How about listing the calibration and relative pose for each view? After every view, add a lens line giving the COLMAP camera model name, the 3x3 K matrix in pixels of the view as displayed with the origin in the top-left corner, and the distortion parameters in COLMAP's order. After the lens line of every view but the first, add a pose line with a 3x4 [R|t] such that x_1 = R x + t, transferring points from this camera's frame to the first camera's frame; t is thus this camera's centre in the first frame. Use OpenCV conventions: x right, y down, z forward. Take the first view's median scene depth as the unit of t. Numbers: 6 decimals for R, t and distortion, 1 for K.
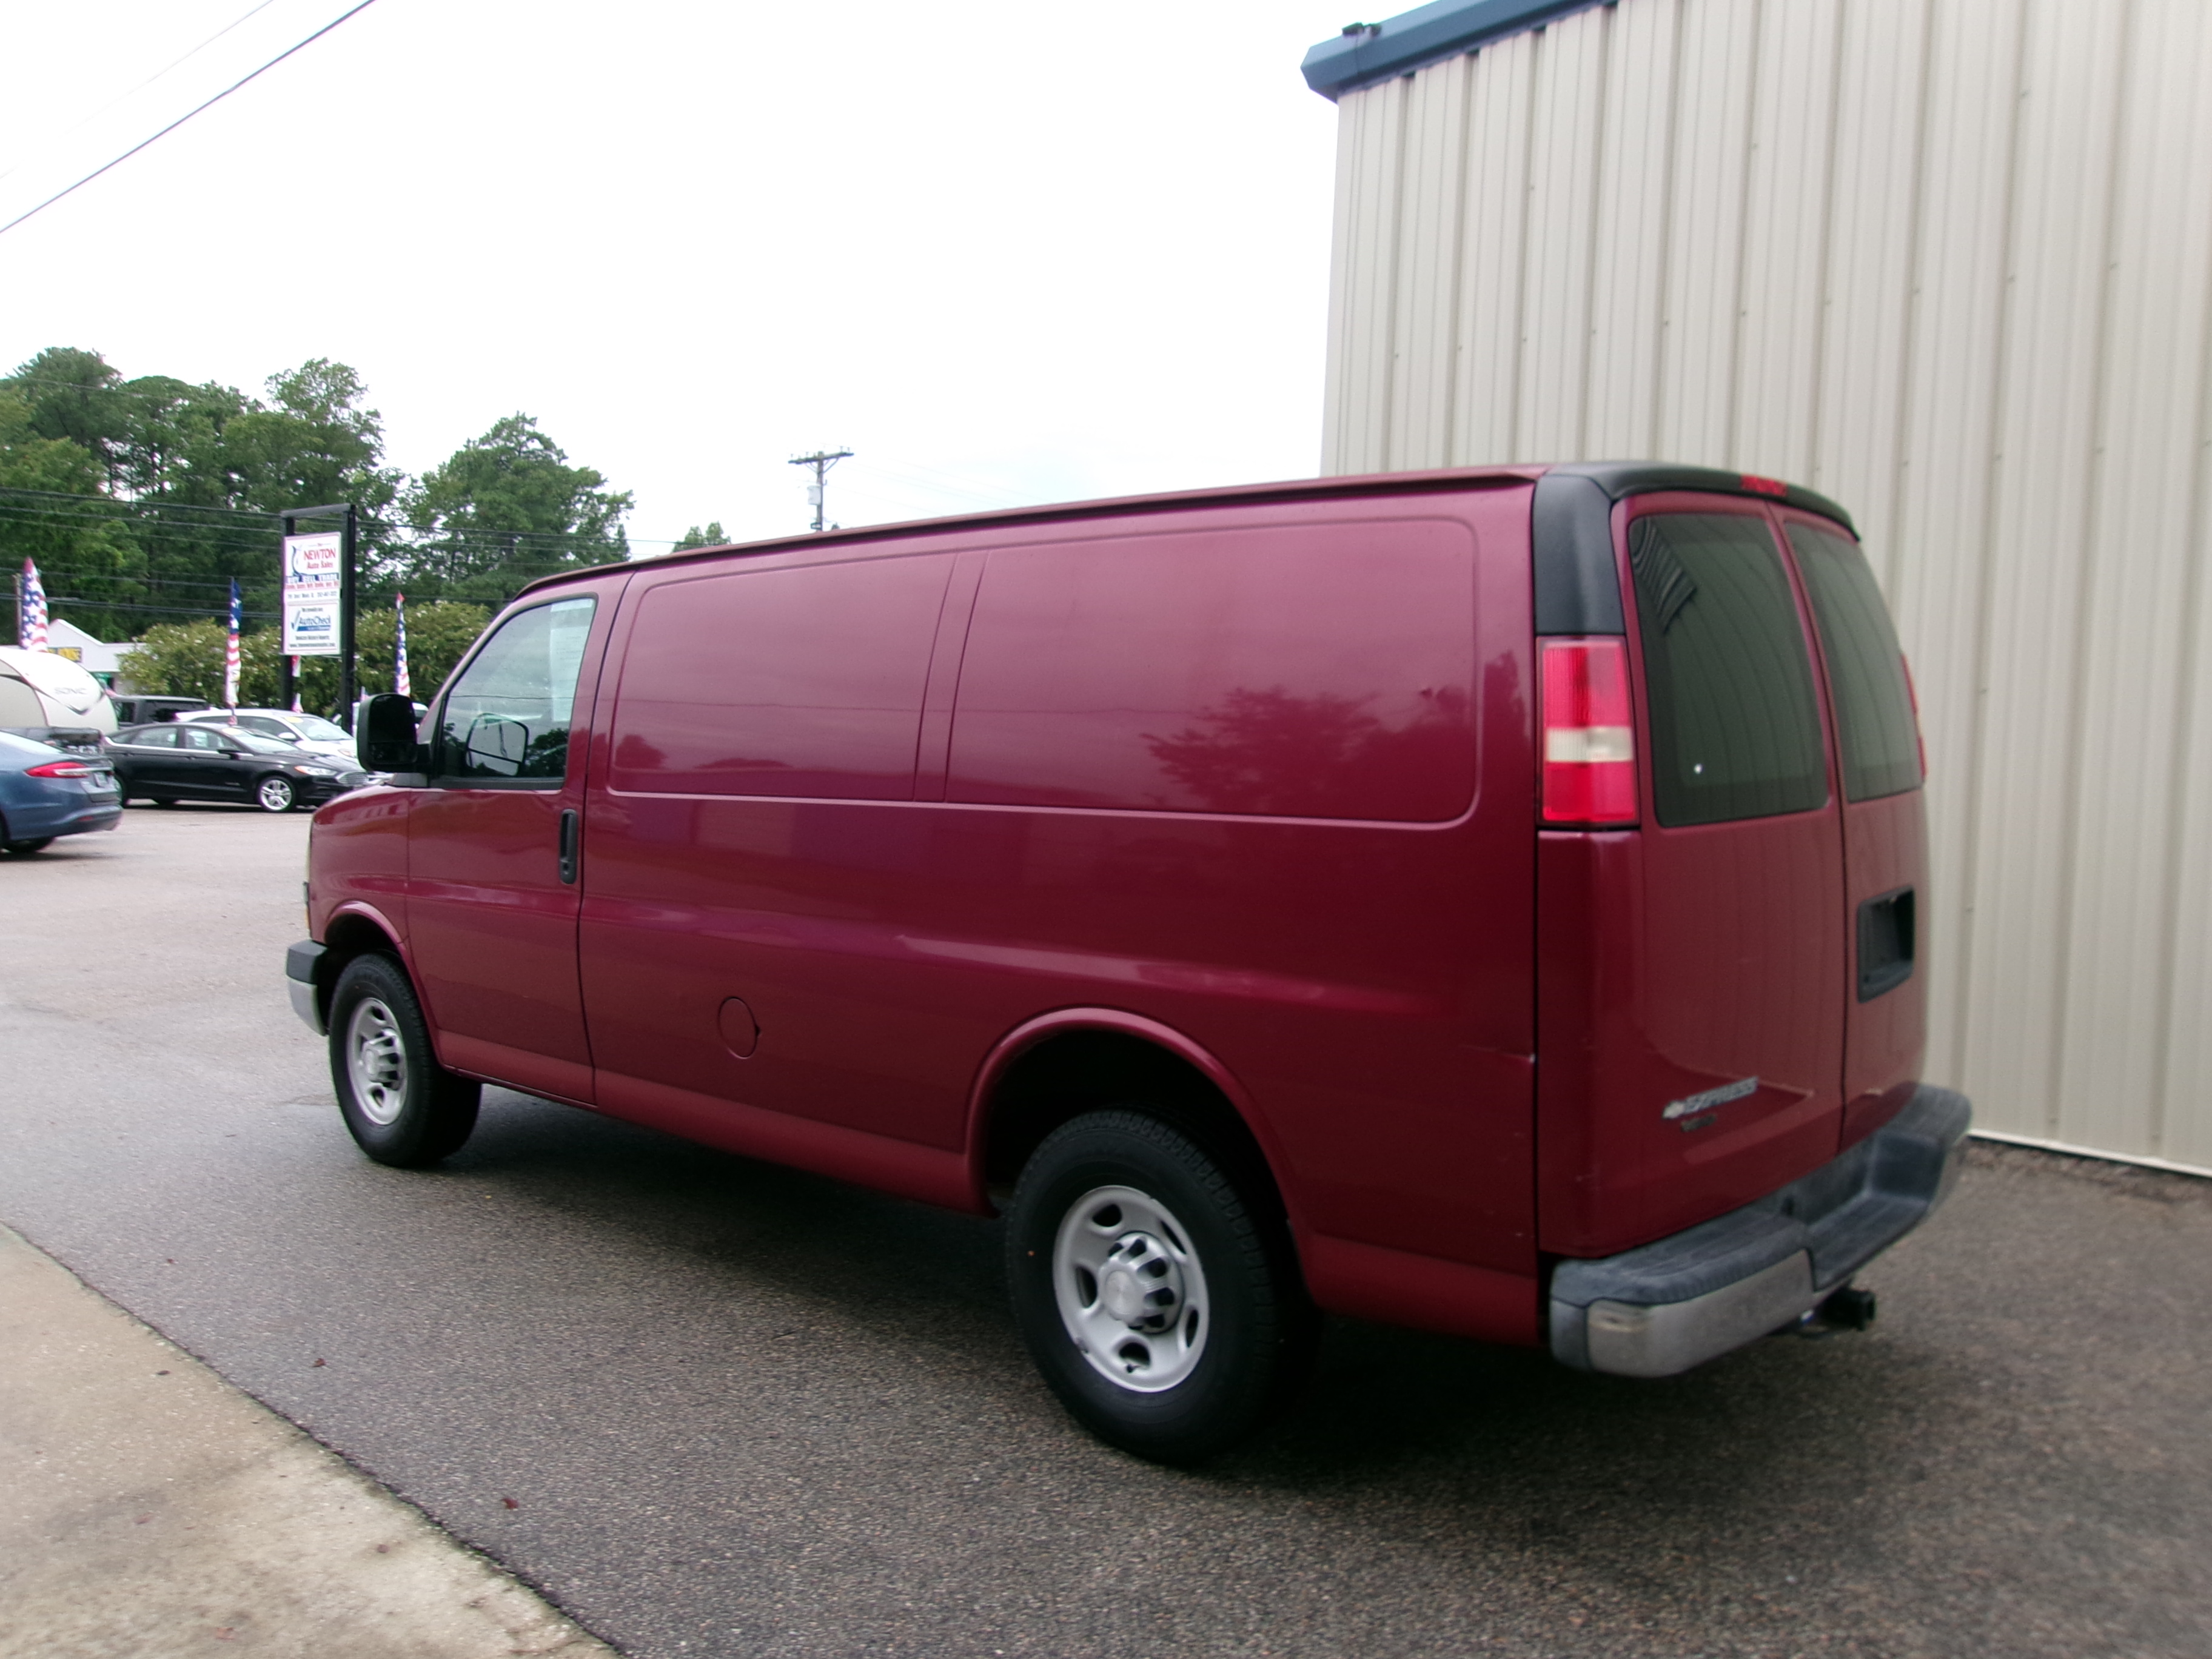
lens RADIAL K [[1709.5, 0, 1102.5], [0, 1709.5, 815.0], [0, 0, 1]] dist [-0.006092, 0.023267]
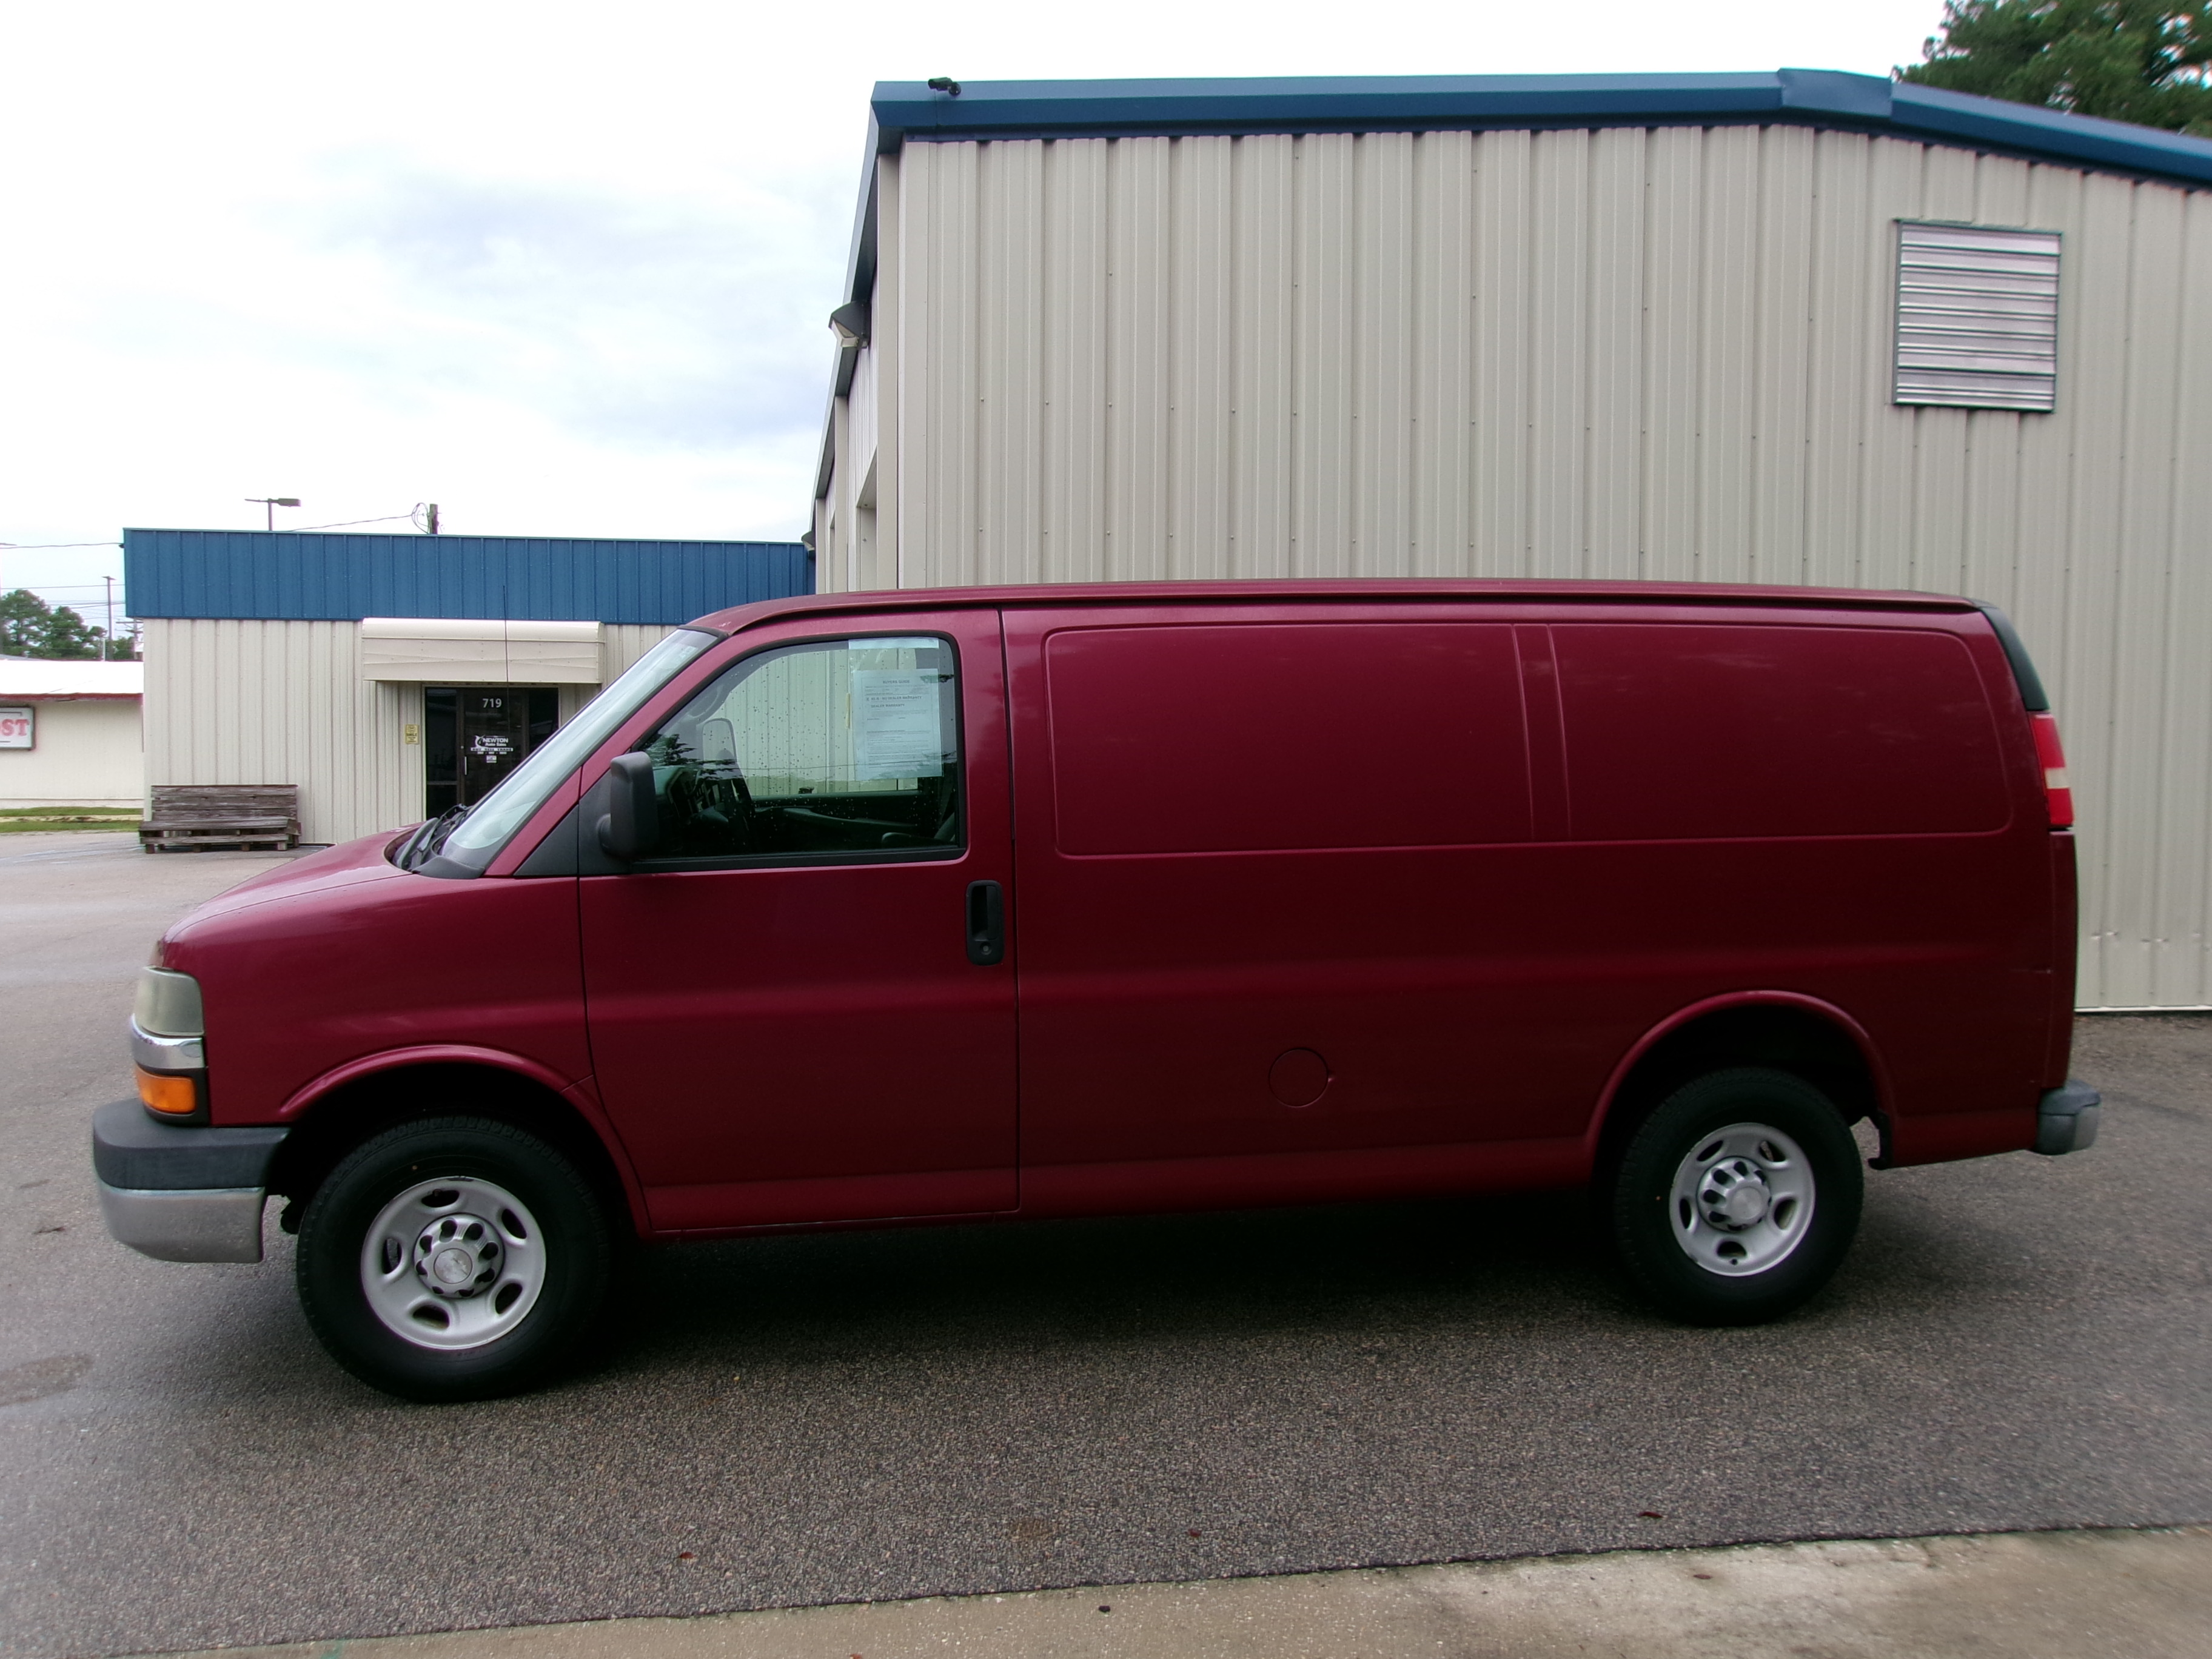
lens RADIAL K [[1709.5, 0, 1104.2], [0, 1709.5, 830.0], [0, 0, 1]] dist [-0.006092, 0.023267]
pose [[0.650546, -0.069398, 0.756290, -1.249235], [0.060713, 0.997381, 0.039297, -0.080202], [-0.757037, 0.020352, 0.653055, 0.513004]]
